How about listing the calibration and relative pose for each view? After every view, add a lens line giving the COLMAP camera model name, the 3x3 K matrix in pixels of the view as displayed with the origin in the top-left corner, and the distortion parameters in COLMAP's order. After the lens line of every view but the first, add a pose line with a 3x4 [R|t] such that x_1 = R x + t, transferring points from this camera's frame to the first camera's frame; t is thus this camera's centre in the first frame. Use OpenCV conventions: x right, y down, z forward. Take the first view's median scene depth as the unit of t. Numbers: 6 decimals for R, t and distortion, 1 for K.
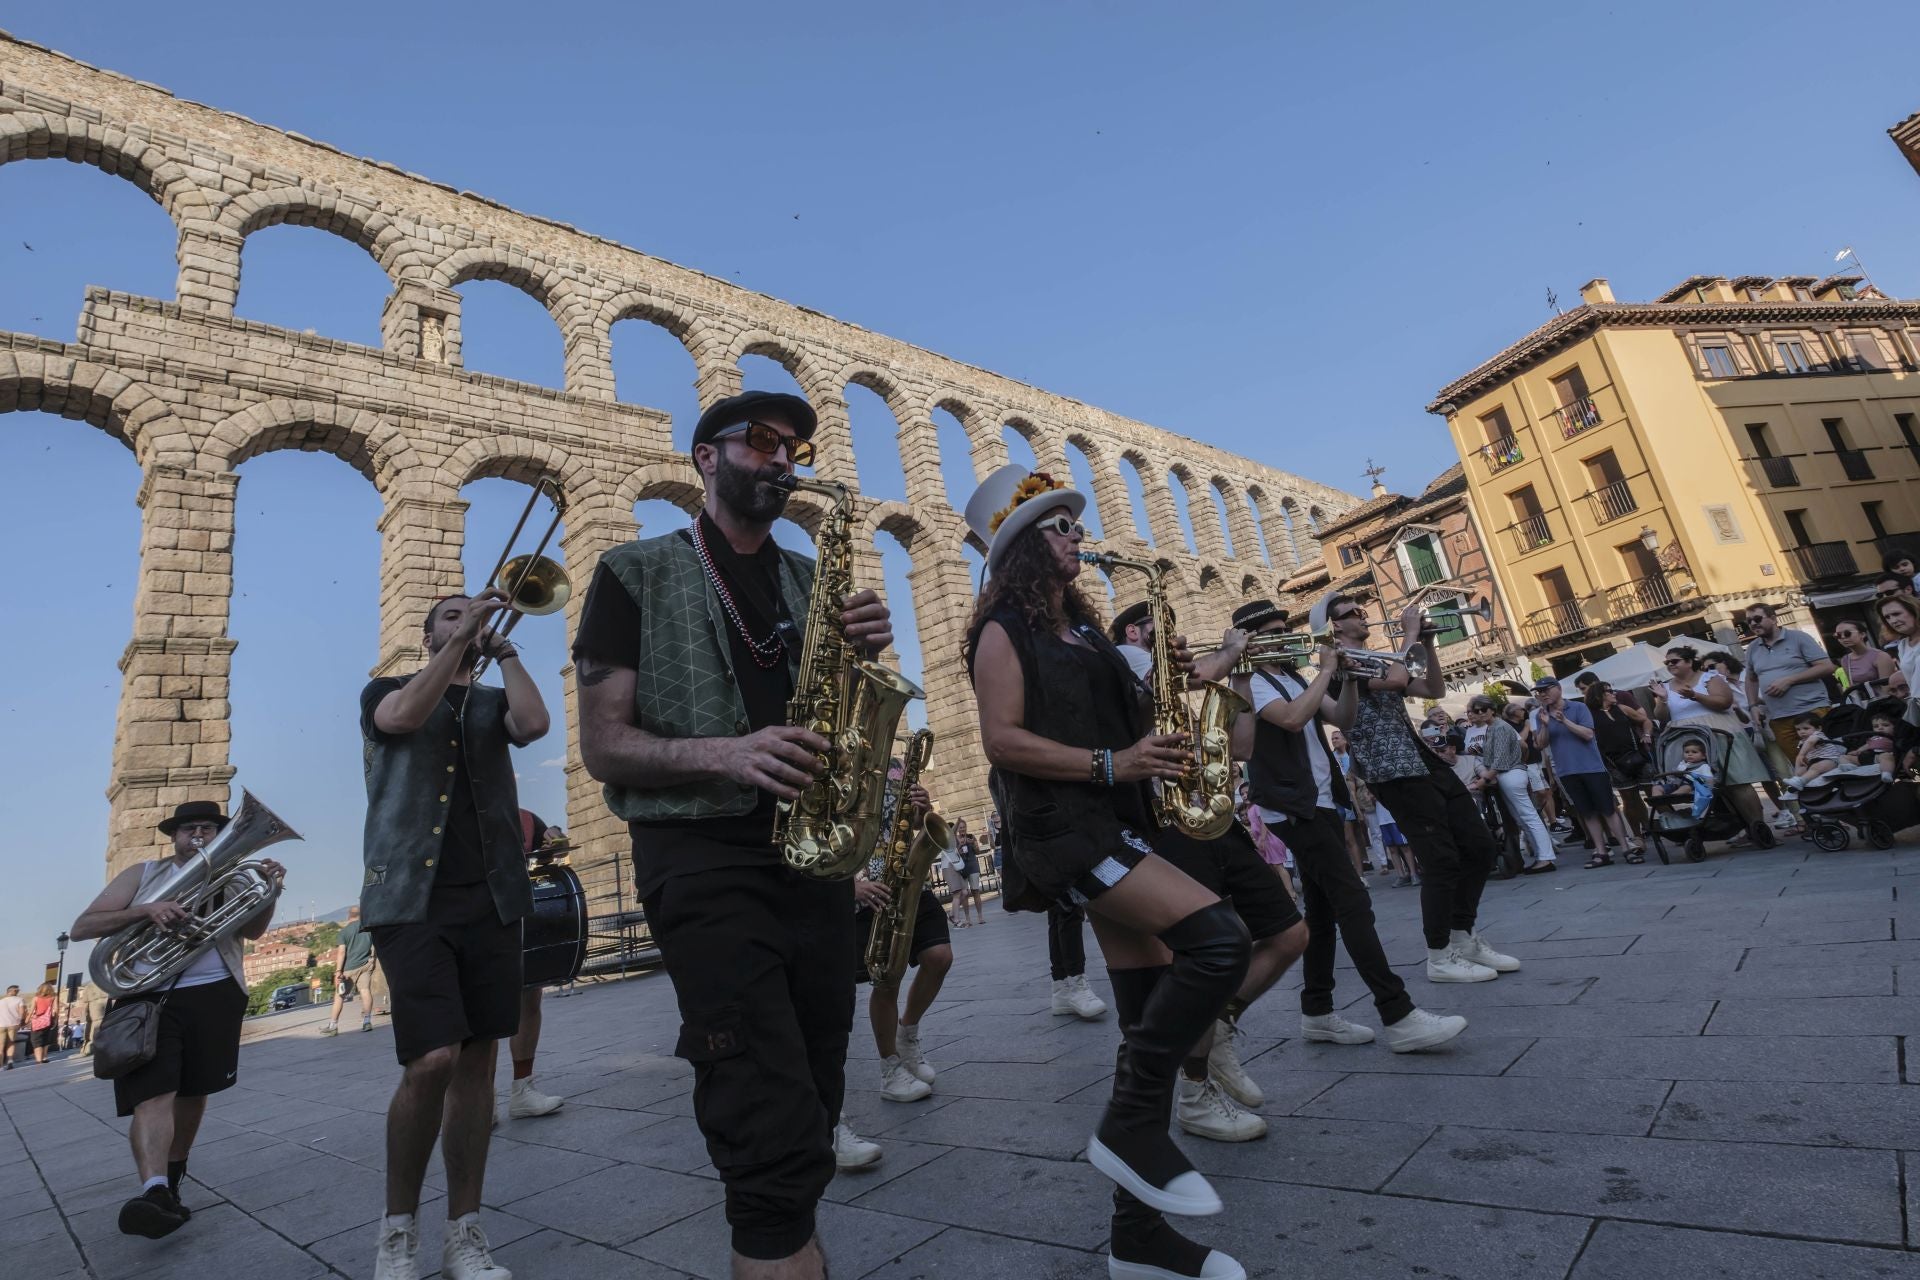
lens RADIAL K [[918.9, 0, 991.0], [0, 918.9, 568.1], [0, 0, 1]] dist [0.006467, -0.008136]
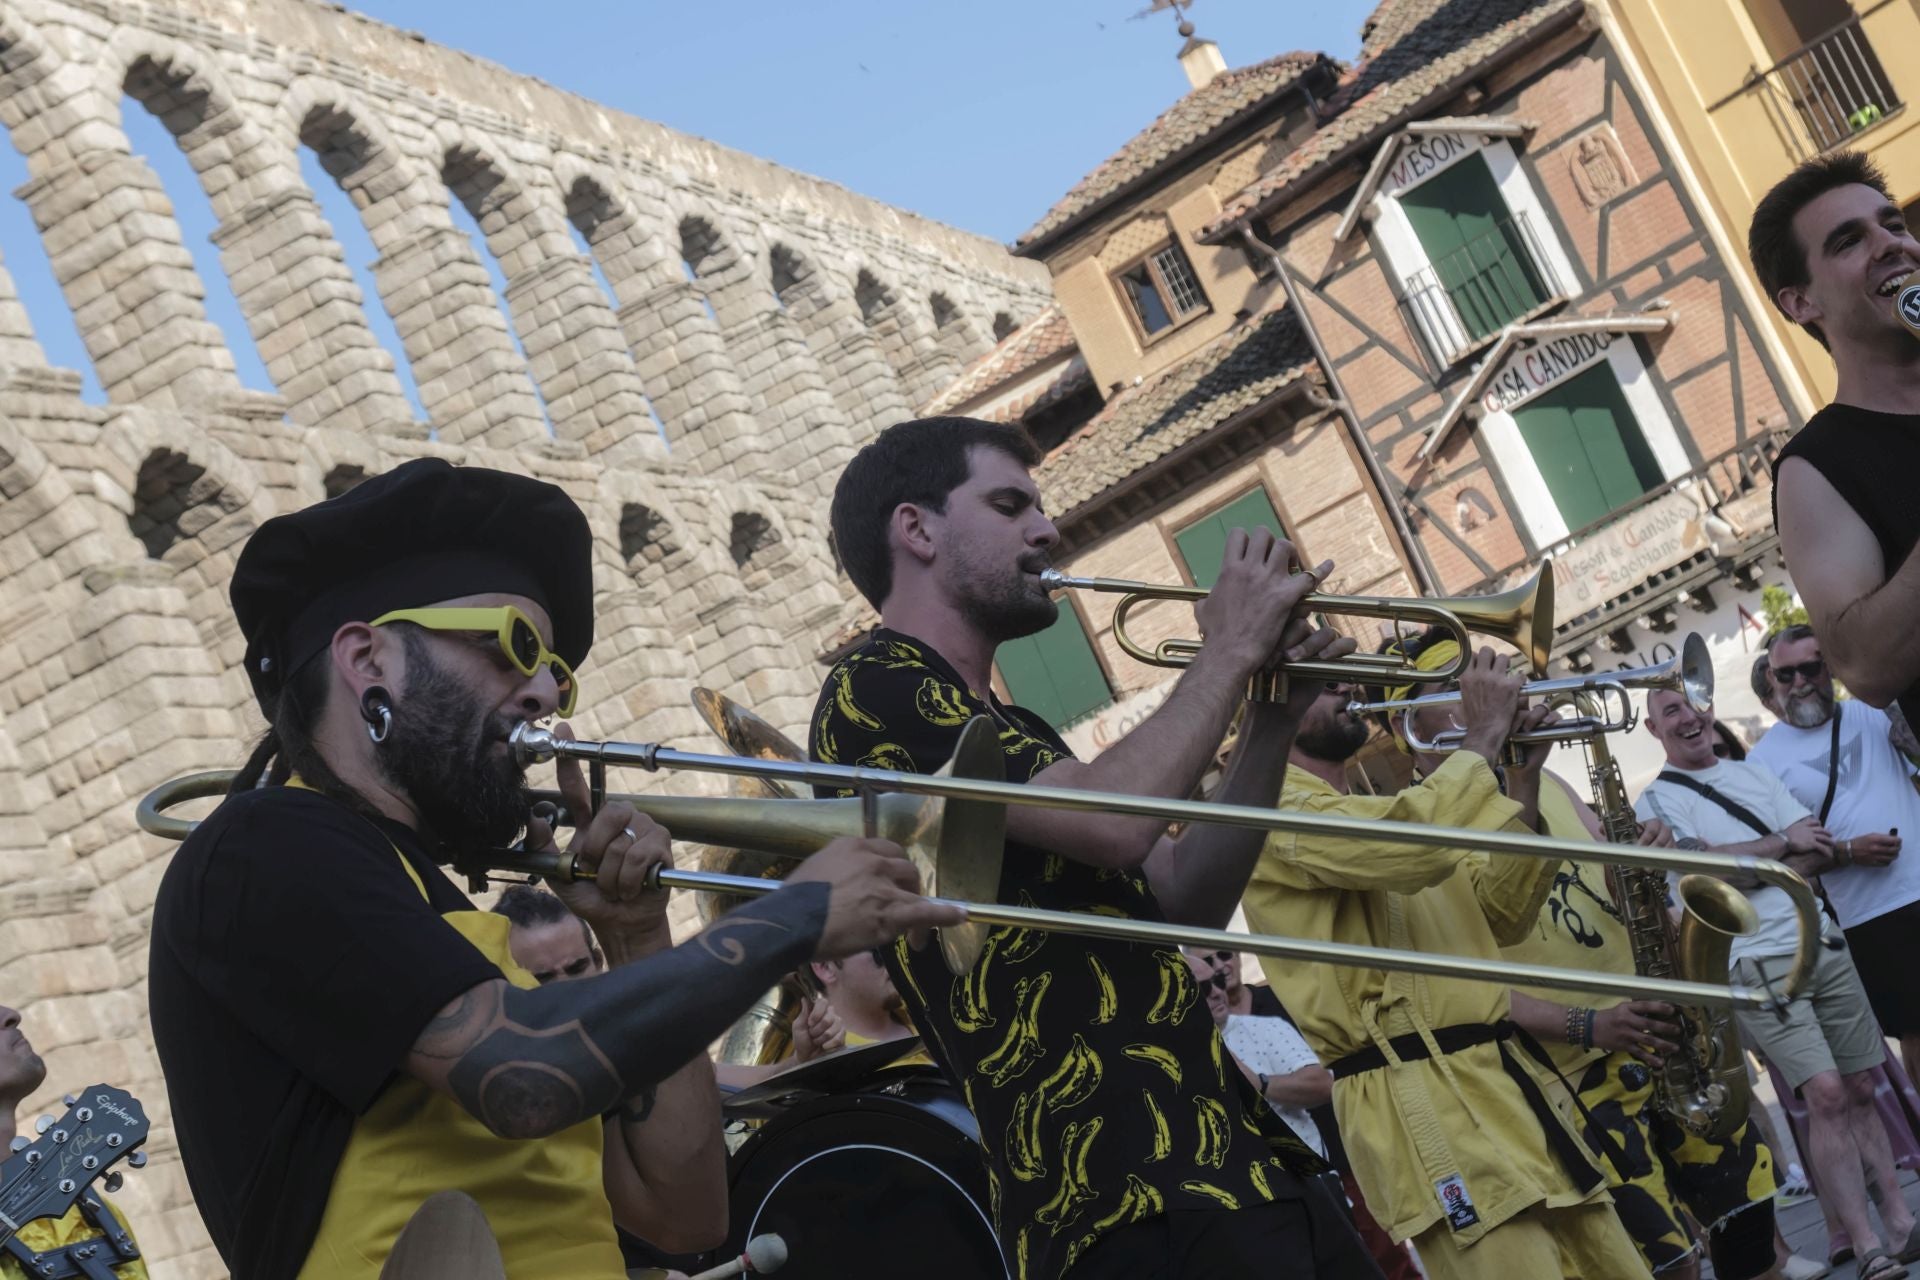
lens RADIAL K [[3530.0, 0, 888.5], [0, 3530.0, 540.7], [0, 0, 1]] dist [0.003922, 0.064249]
pose [[0.903609, -0.128025, 0.408780, -0.142588], [0.139138, 0.990270, 0.002576, 0.051789], [-0.405132, 0.054549, 0.912629, 0.088593]]
